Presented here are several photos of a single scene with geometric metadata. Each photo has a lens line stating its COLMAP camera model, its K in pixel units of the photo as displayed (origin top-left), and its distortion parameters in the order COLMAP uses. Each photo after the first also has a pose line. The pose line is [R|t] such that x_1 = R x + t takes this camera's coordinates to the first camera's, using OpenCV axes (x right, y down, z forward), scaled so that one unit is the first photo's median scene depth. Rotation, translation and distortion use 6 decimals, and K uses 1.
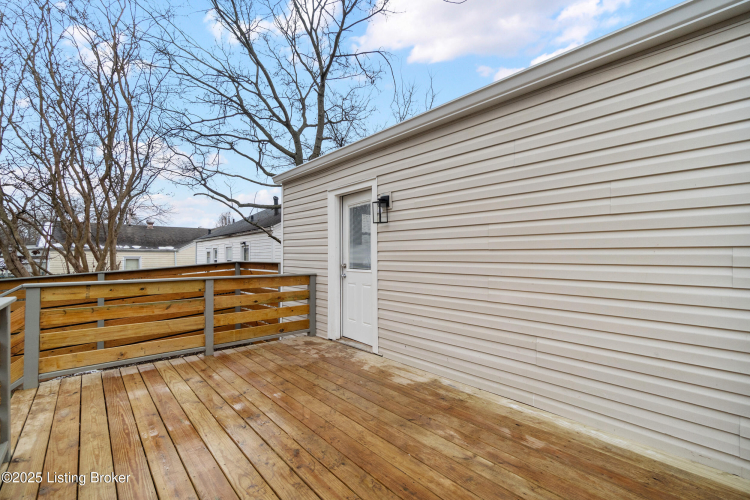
lens RADIAL K [[321.5, 0, 371.0], [0, 321.5, 252.8], [0, 0, 1]] dist [-0.007040, 0.001591]
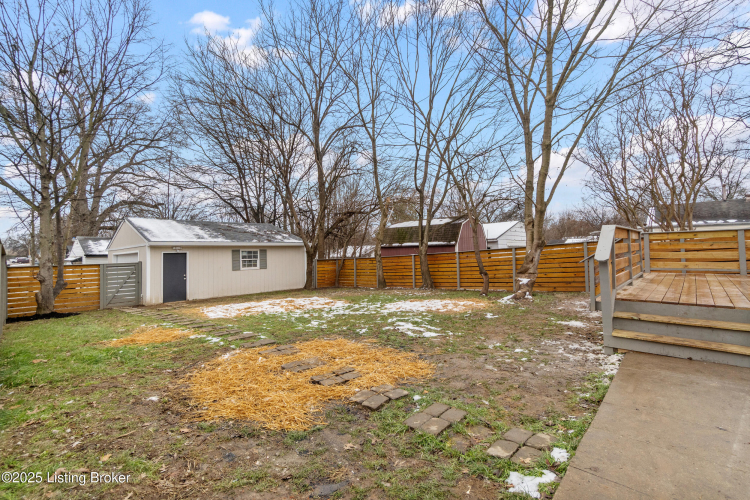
lens RADIAL K [[321.5, 0, 384.8], [0, 321.5, 237.7], [0, 0, 1]] dist [-0.007040, 0.001591]
pose [[0.087900, -0.025801, -0.995795, 0.603108], [0.039681, 0.998962, -0.022380, 0.052294], [0.995339, -0.037547, 0.088833, -0.609291]]
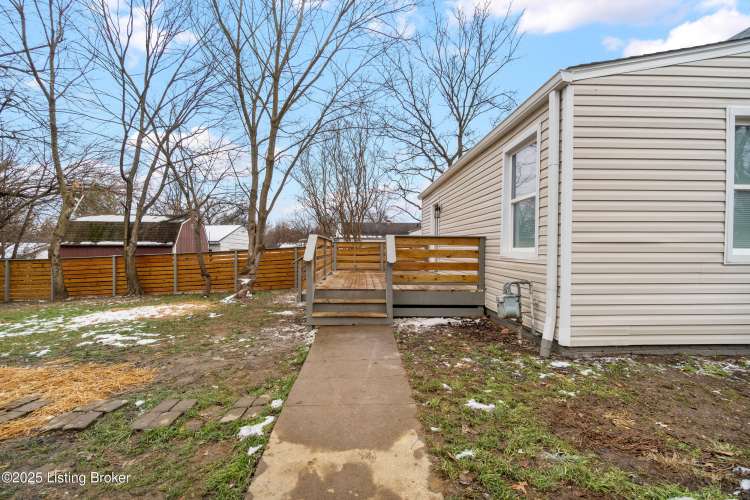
lens RADIAL K [[321.5, 0, 367.6], [0, 321.5, 250.9], [0, 0, 1]] dist [-0.007040, 0.001591]
pose [[0.765087, 0.015750, -0.643734, 0.691730], [-0.001683, 0.999746, 0.022460, 0.055339], [0.643924, -0.016100, 0.764920, -0.690282]]
